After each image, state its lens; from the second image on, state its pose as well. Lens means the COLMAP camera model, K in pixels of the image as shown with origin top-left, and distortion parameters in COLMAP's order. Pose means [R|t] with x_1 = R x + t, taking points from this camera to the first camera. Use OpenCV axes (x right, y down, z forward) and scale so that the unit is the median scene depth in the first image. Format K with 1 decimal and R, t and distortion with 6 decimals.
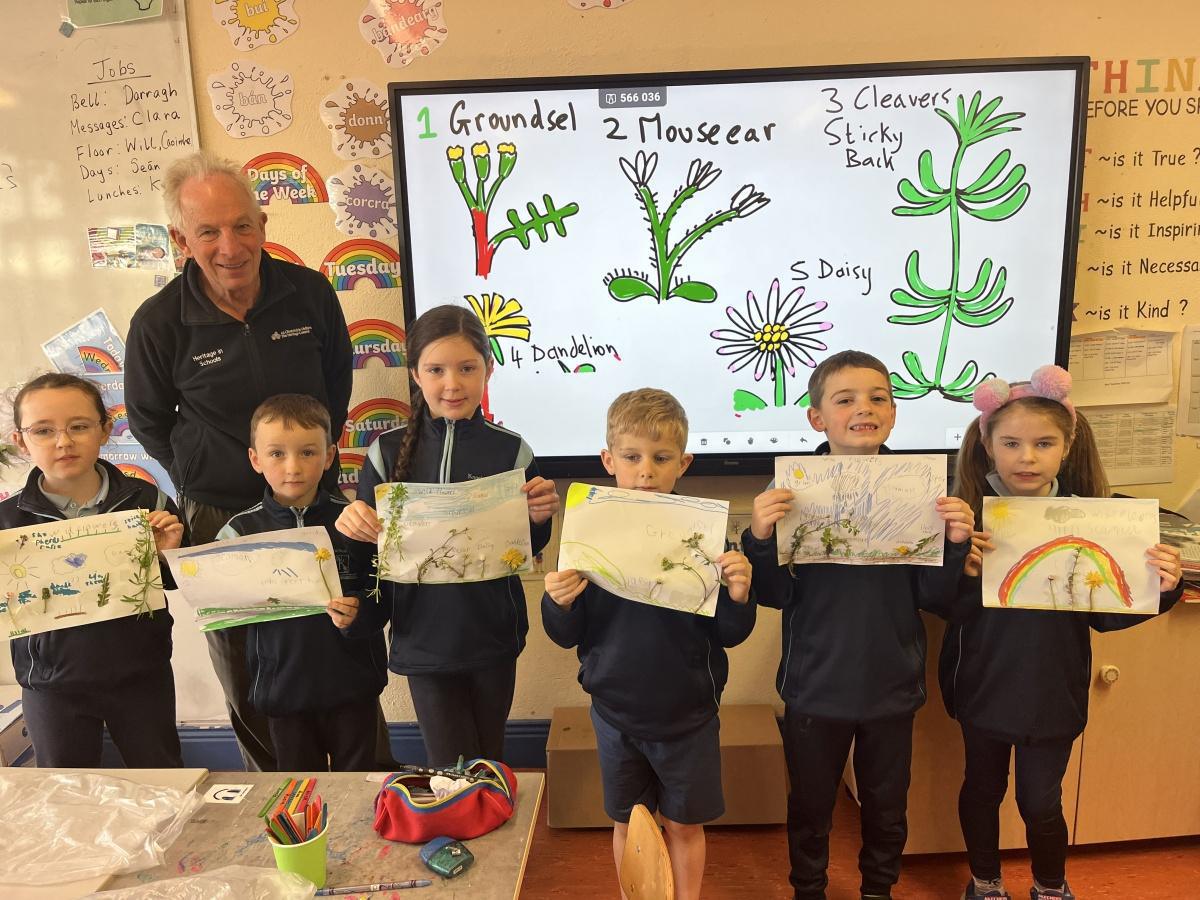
lens RADIAL K [[916.7, 0, 606.8], [0, 916.7, 443.0], [0, 0, 1]] dist [0.069588, -0.103275]
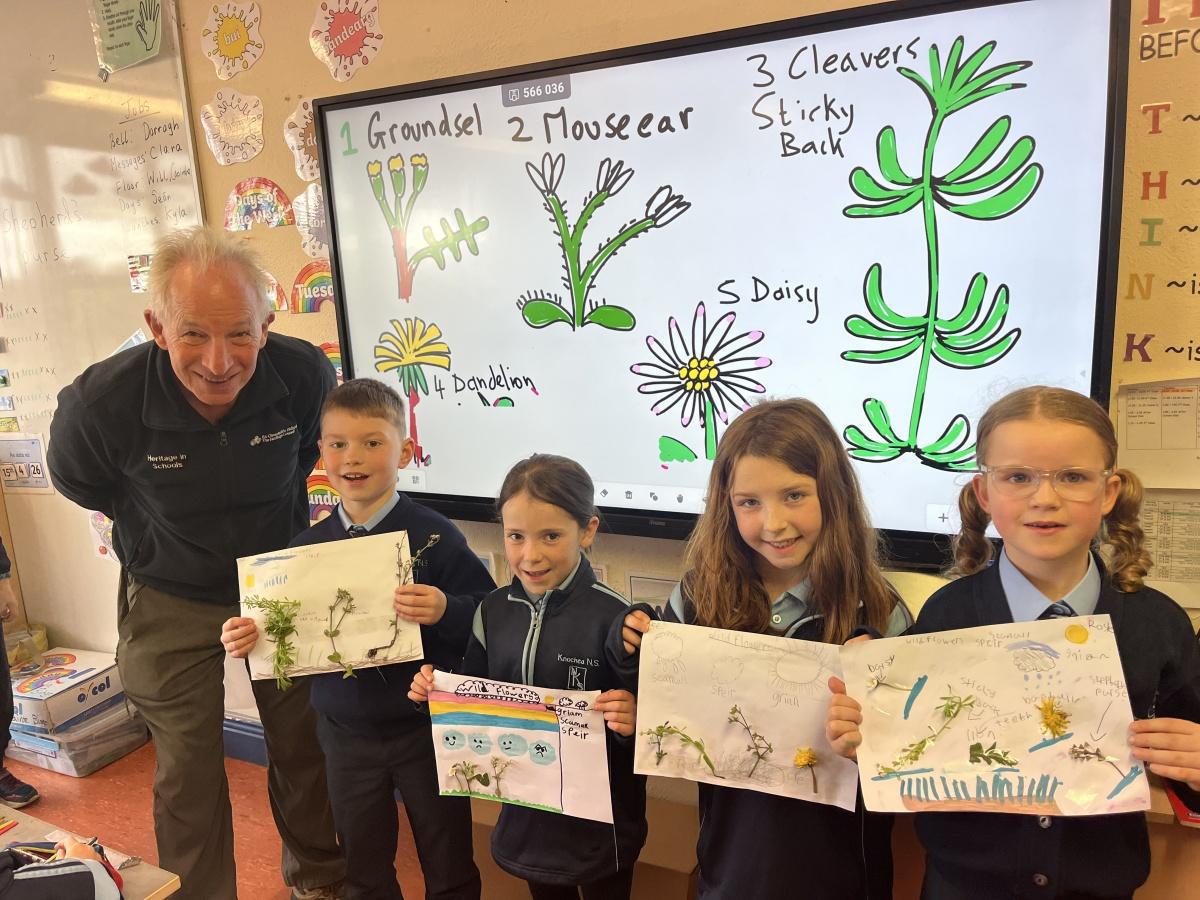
lens RADIAL K [[916.7, 0, 599.2], [0, 916.7, 451.9], [0, 0, 1]] dist [0.069588, -0.103275]
pose [[0.911452, 0.062865, -0.406574, 0.438429], [-0.051467, 0.997916, 0.038921, -0.074962], [0.408174, -0.014549, 0.912788, 0.231346]]
